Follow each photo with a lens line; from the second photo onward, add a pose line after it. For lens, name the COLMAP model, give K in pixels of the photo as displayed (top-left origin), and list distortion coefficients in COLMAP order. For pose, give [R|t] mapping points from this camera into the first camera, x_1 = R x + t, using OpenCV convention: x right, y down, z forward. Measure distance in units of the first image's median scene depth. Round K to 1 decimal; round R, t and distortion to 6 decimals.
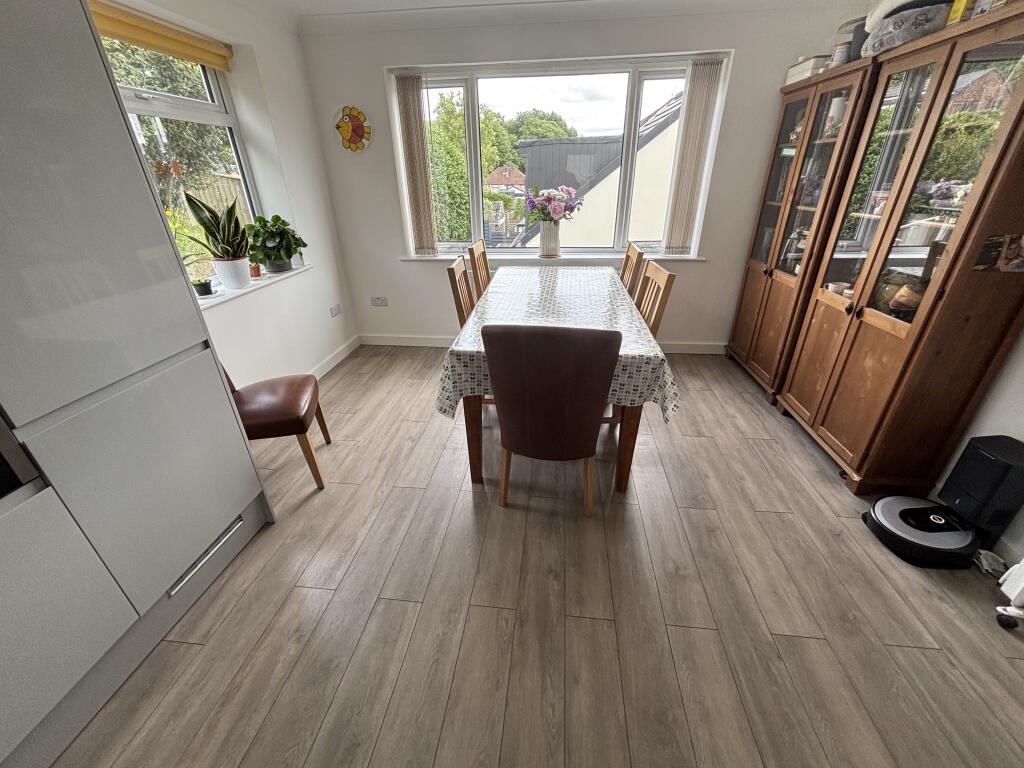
lens RADIAL K [[414.5, 0, 514.3], [0, 414.5, 386.6], [0, 0, 1]] dist [0.001180, -0.000014]
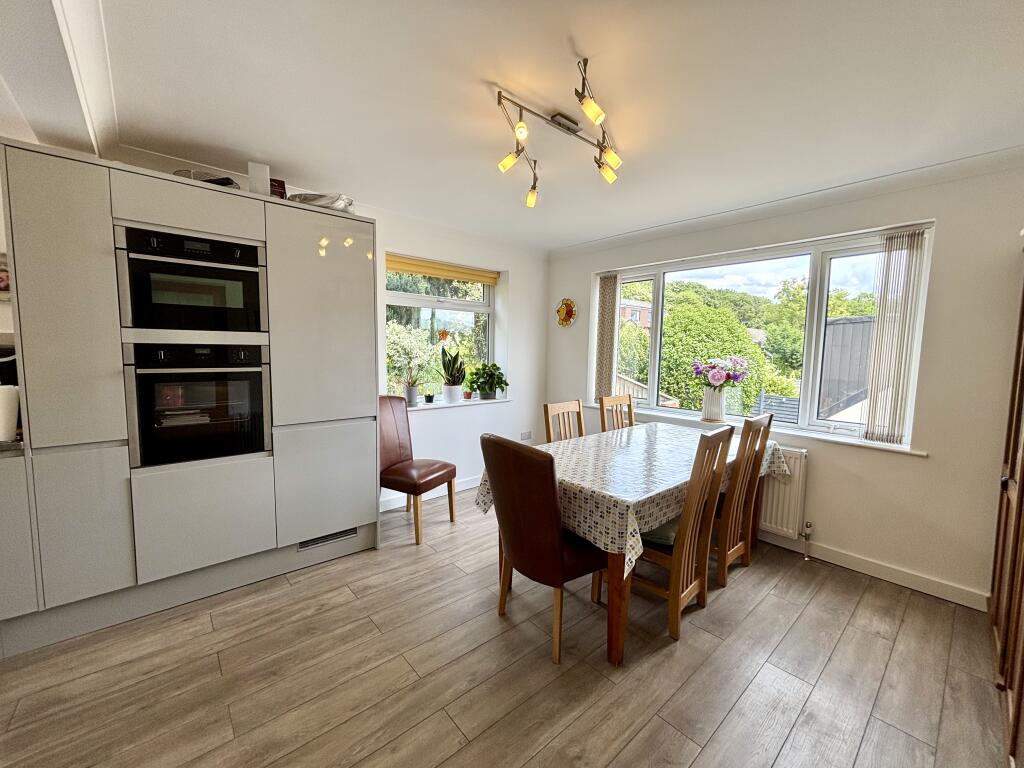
lens RADIAL K [[414.5, 0, 510.0], [0, 414.5, 385.0], [0, 0, 1]] dist [0.001180, -0.000014]
pose [[0.732776, 0.089212, -0.674596, 0.495811], [-0.336650, 0.909073, -0.245464, 0.005907], [0.591359, 0.406974, 0.696180, 0.024169]]
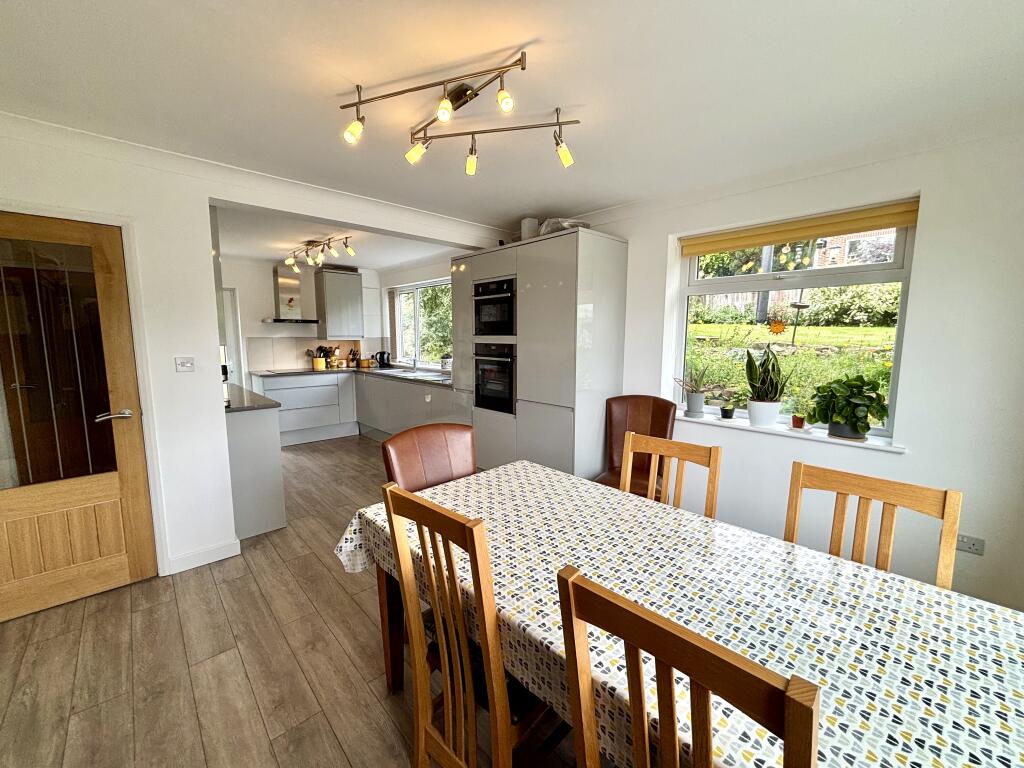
lens RADIAL K [[414.5, 0, 511.8], [0, 414.5, 387.8], [0, 0, 1]] dist [0.001180, -0.000014]
pose [[-0.658808, 0.109058, -0.744365, 0.505937], [-0.332896, 0.845037, 0.418441, -0.515386], [0.674650, 0.523468, -0.520412, 0.996903]]
